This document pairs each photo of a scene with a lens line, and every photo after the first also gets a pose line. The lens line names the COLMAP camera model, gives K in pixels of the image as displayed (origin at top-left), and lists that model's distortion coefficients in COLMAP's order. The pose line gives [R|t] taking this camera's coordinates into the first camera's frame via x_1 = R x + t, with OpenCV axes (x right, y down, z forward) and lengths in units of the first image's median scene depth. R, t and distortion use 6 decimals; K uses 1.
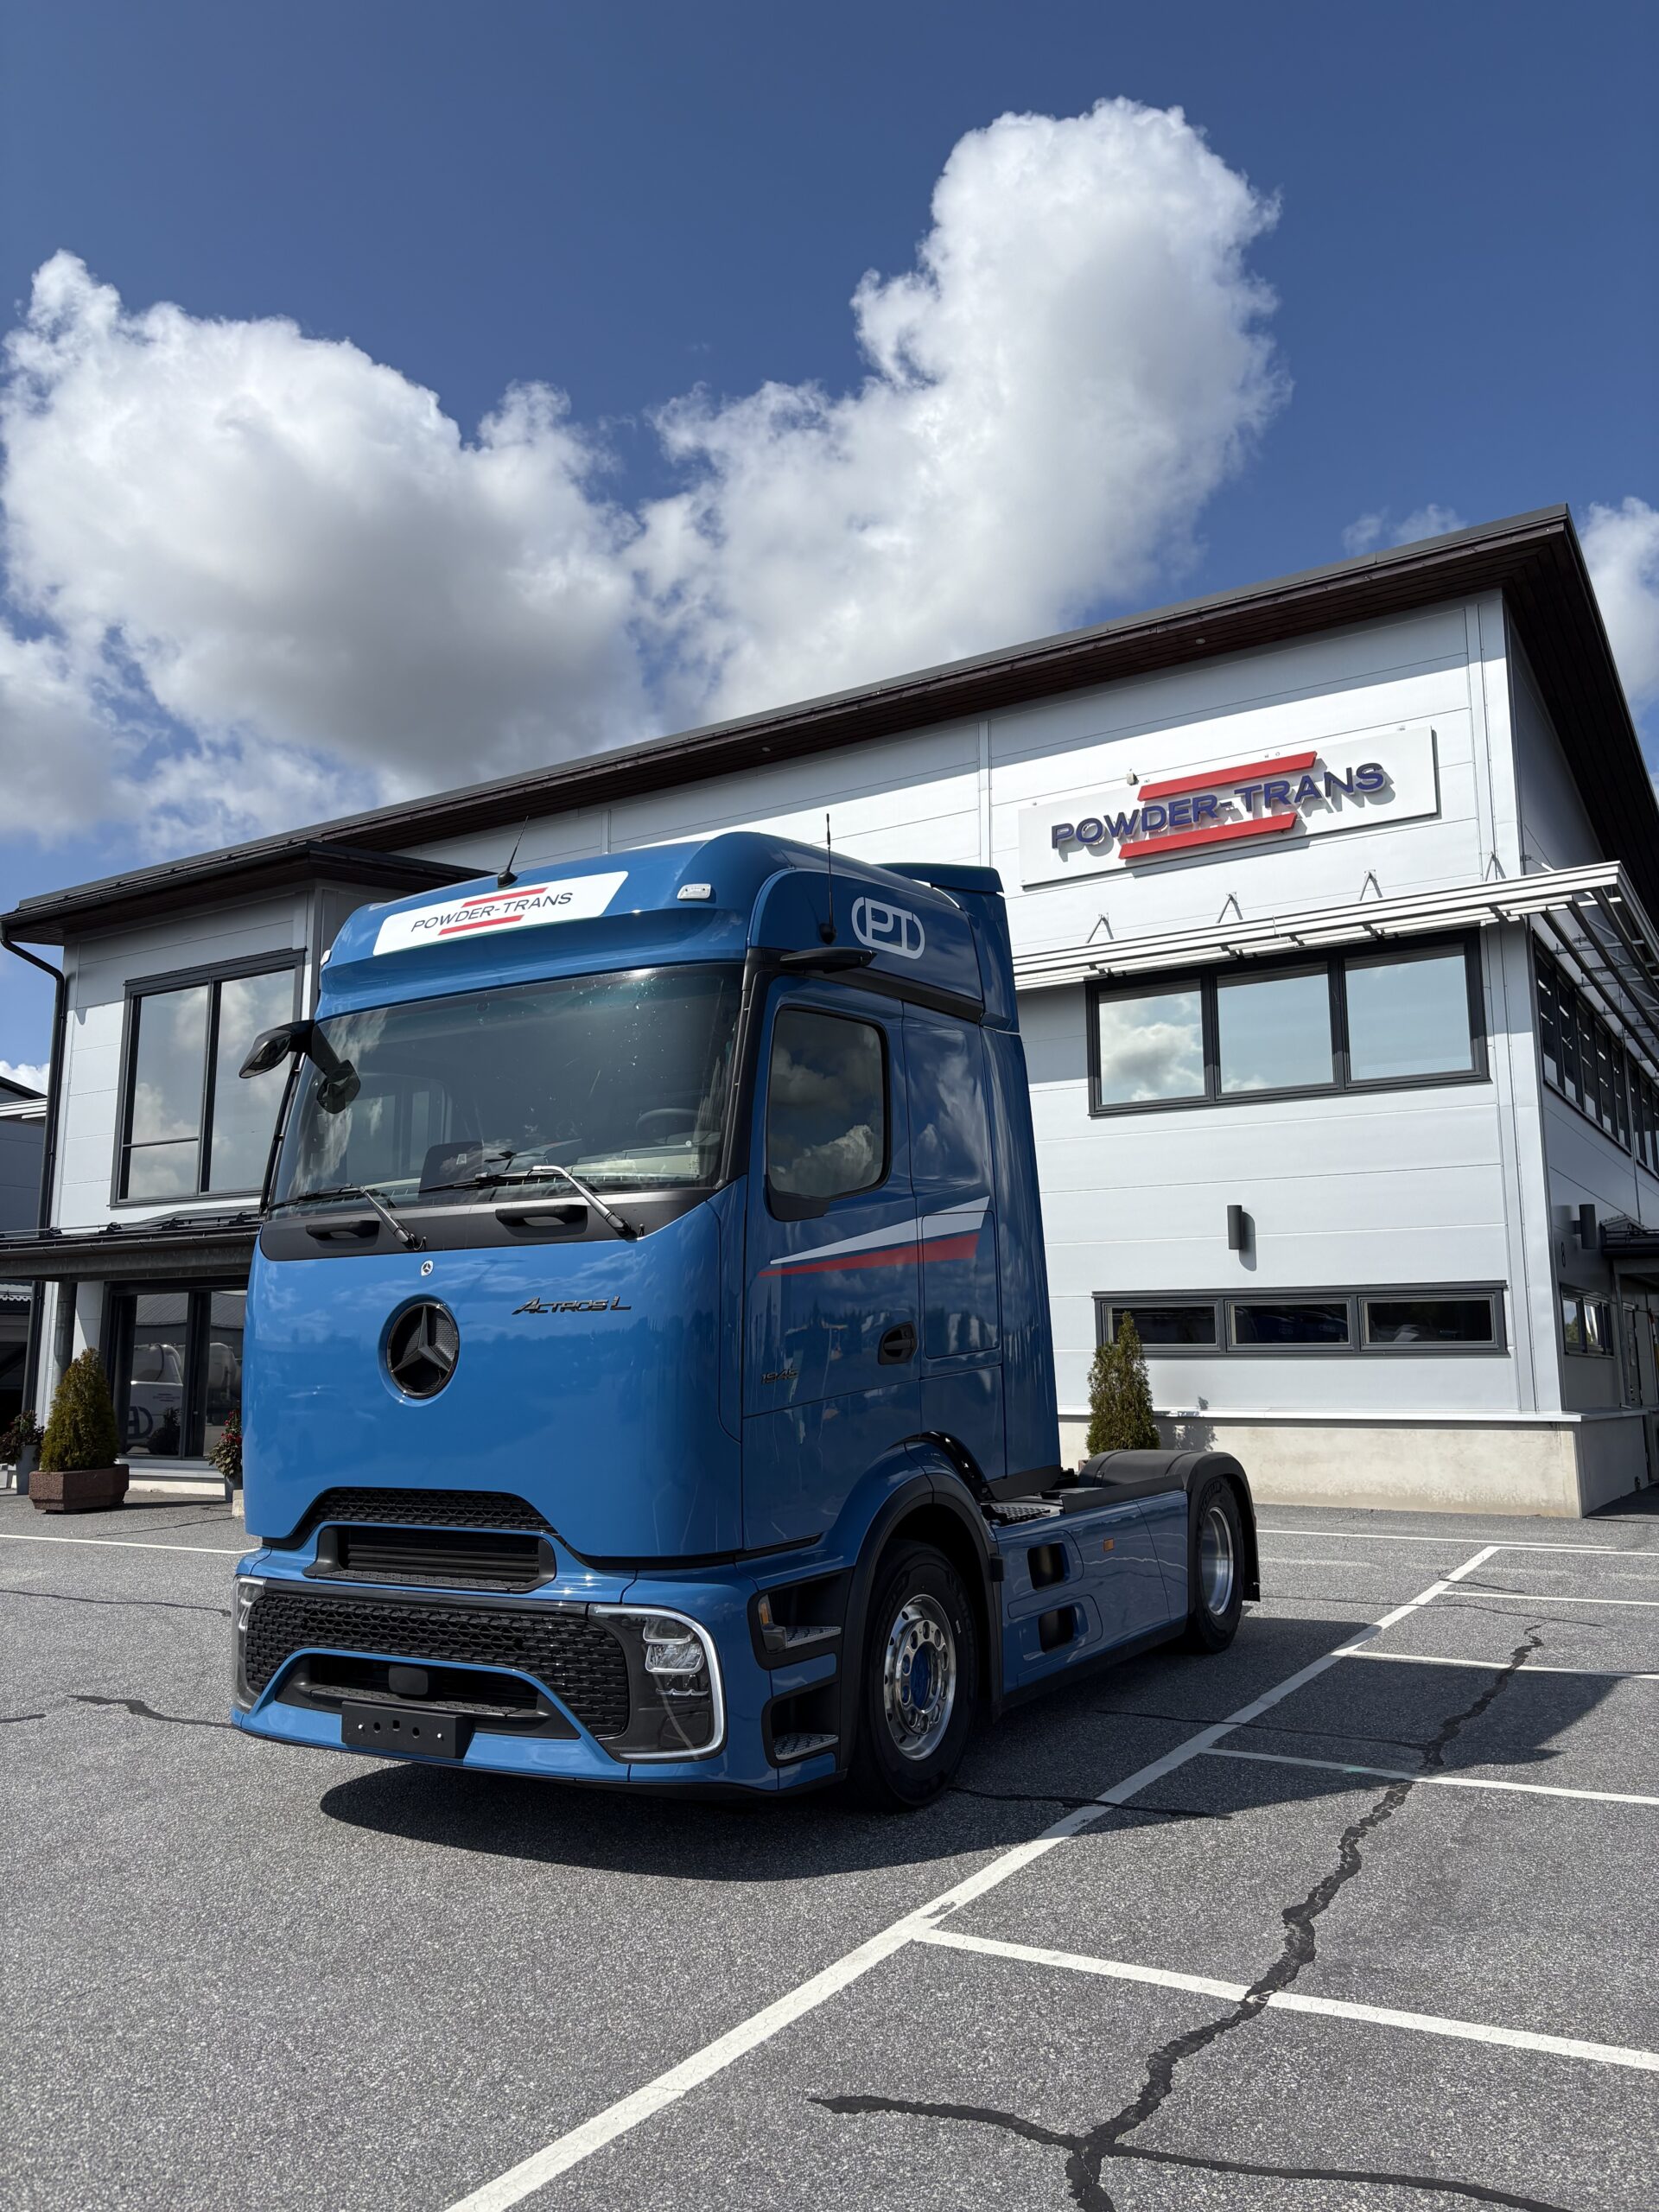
lens RADIAL K [[1632.3, 0, 806.7], [0, 1632.3, 1084.8], [0, 0, 1]] dist [0.053067, -0.055688]
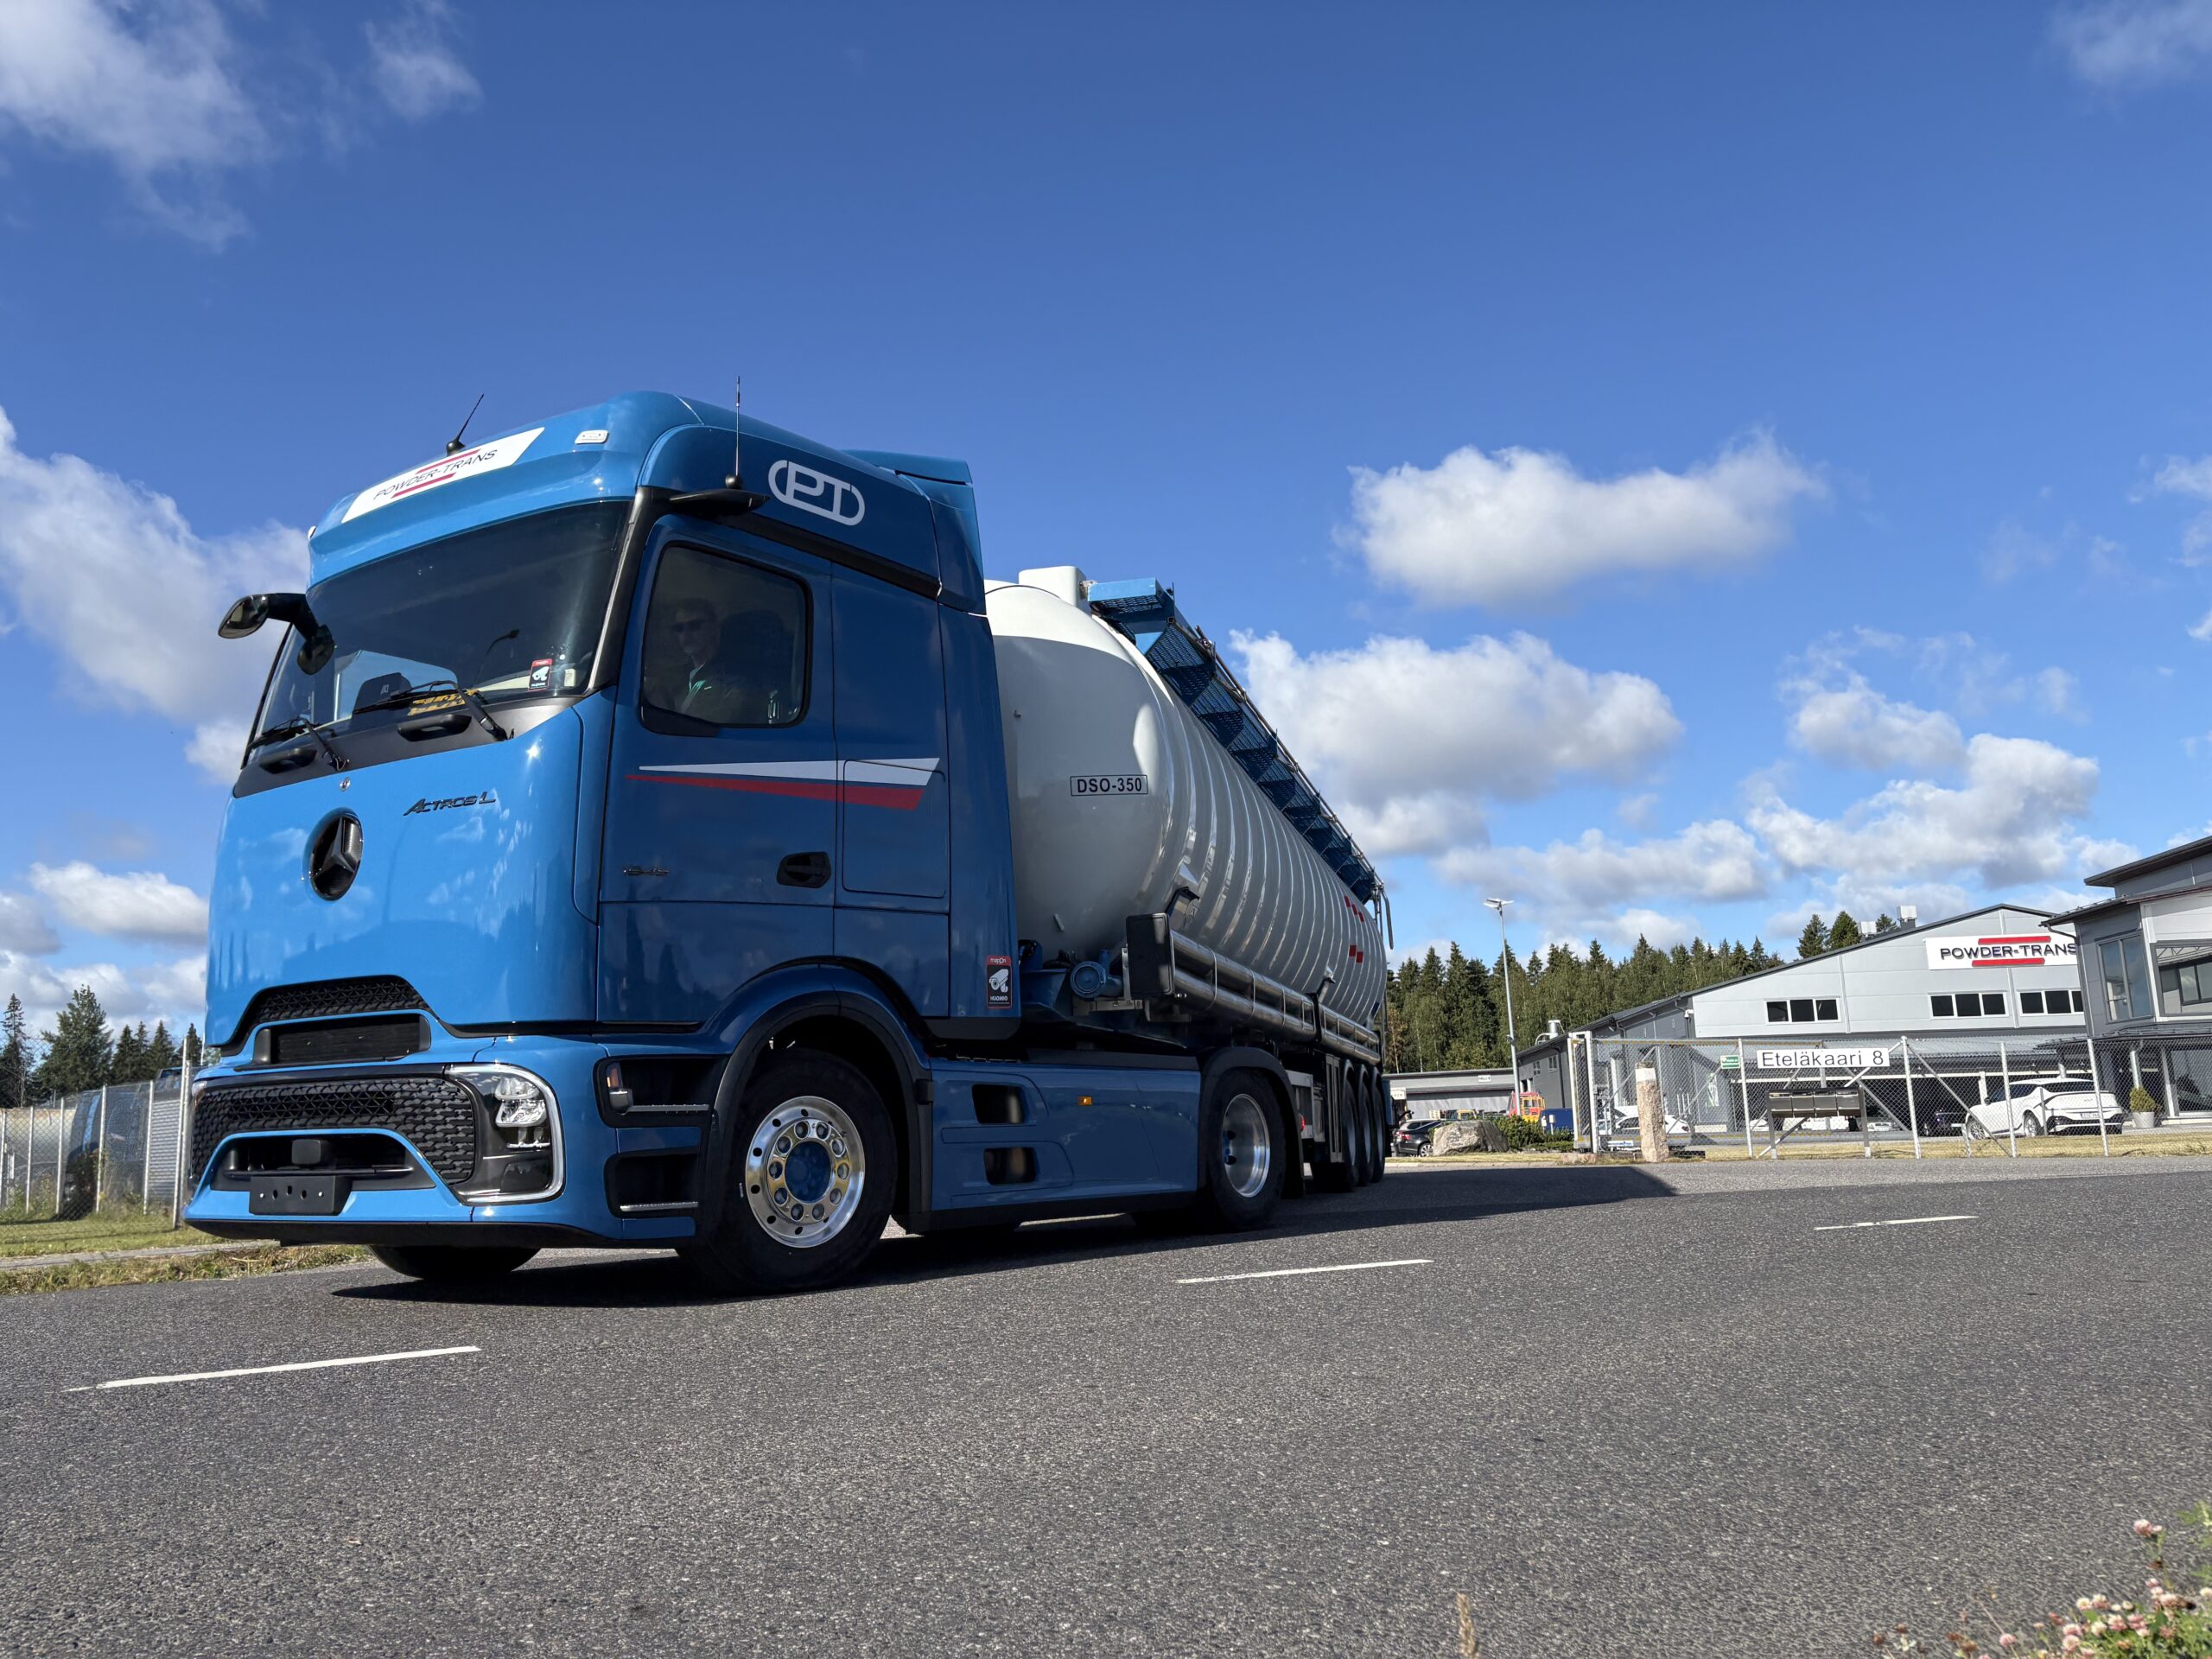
lens RADIAL K [[1632.3, 0, 1086.4], [0, 1632.3, 826.3], [0, 0, 1]] dist [0.053067, -0.055688]
pose [[0.998944, -0.008050, -0.045236, 0.191597], [0.006456, 0.999357, -0.035280, 0.113151], [0.045491, 0.034951, 0.998353, -0.039734]]
